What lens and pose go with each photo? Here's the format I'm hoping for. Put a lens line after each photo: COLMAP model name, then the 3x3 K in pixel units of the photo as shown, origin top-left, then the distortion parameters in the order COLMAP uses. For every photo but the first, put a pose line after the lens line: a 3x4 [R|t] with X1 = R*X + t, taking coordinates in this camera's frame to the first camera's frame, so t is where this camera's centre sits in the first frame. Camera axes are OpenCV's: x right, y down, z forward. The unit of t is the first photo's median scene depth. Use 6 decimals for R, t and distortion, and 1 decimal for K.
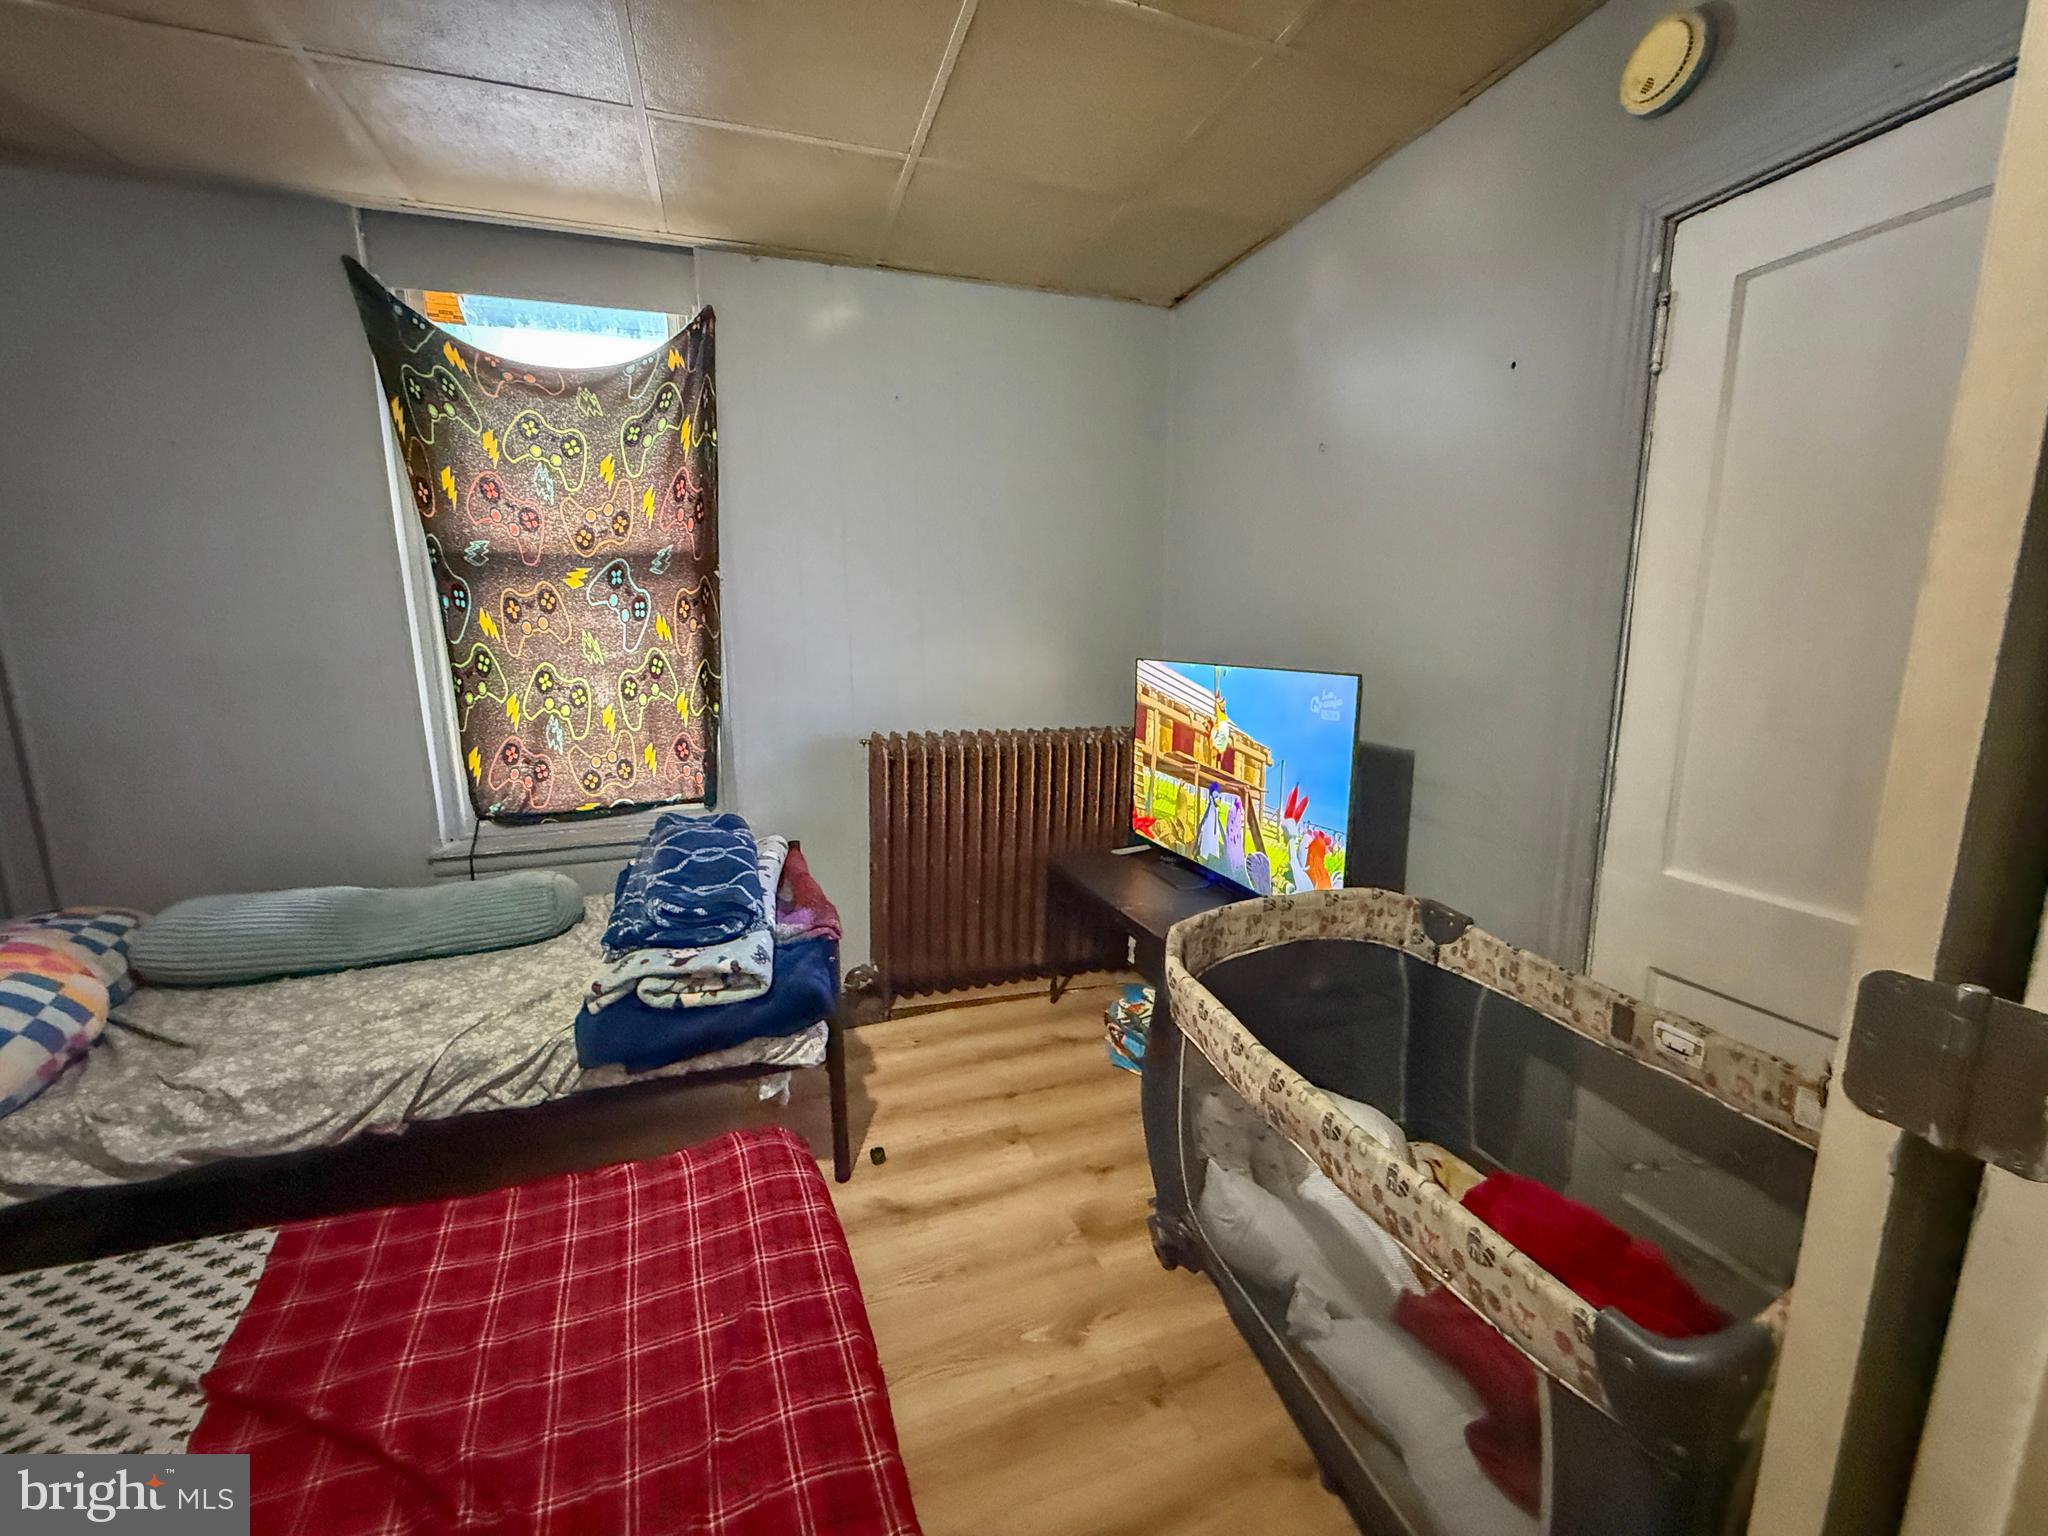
lens RADIAL K [[817.9, 0, 1020.1], [0, 817.9, 768.7], [0, 0, 1]] dist [-0.000014, -0.000121]
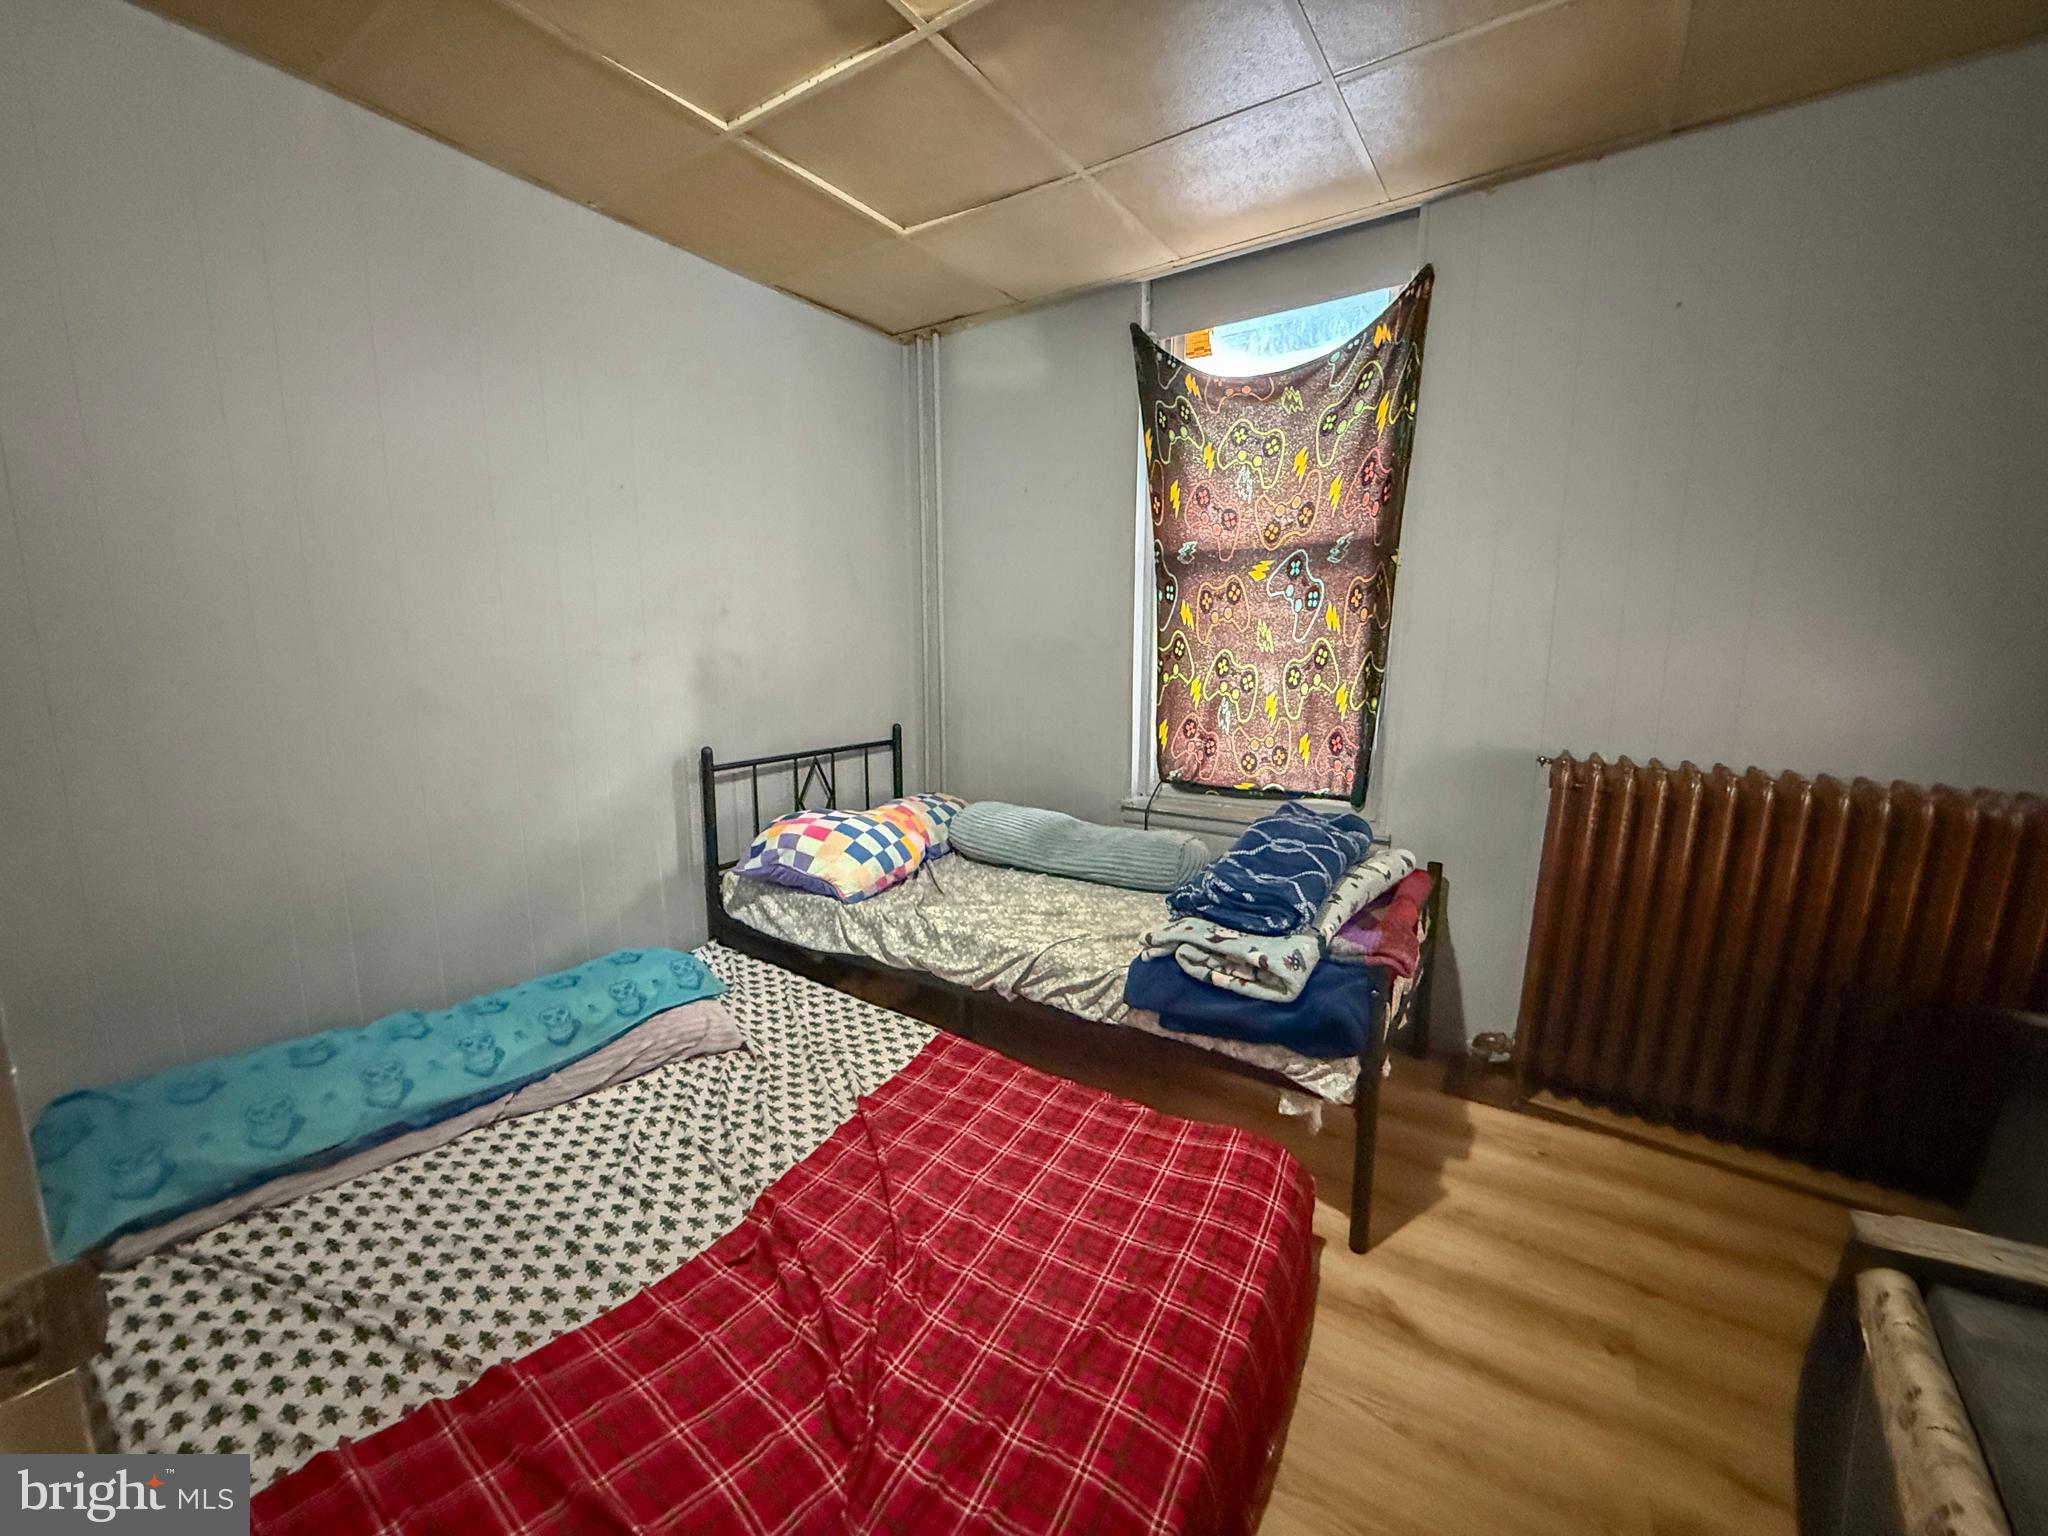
lens RADIAL K [[817.9, 0, 1022.5], [0, 817.9, 768.6], [0, 0, 1]] dist [-0.000014, -0.000121]
pose [[0.600303, 0.138391, -0.787708, 0.178976], [-0.147293, 0.987198, 0.061190, 0.001875], [0.786093, 0.079292, 0.613002, 0.154236]]
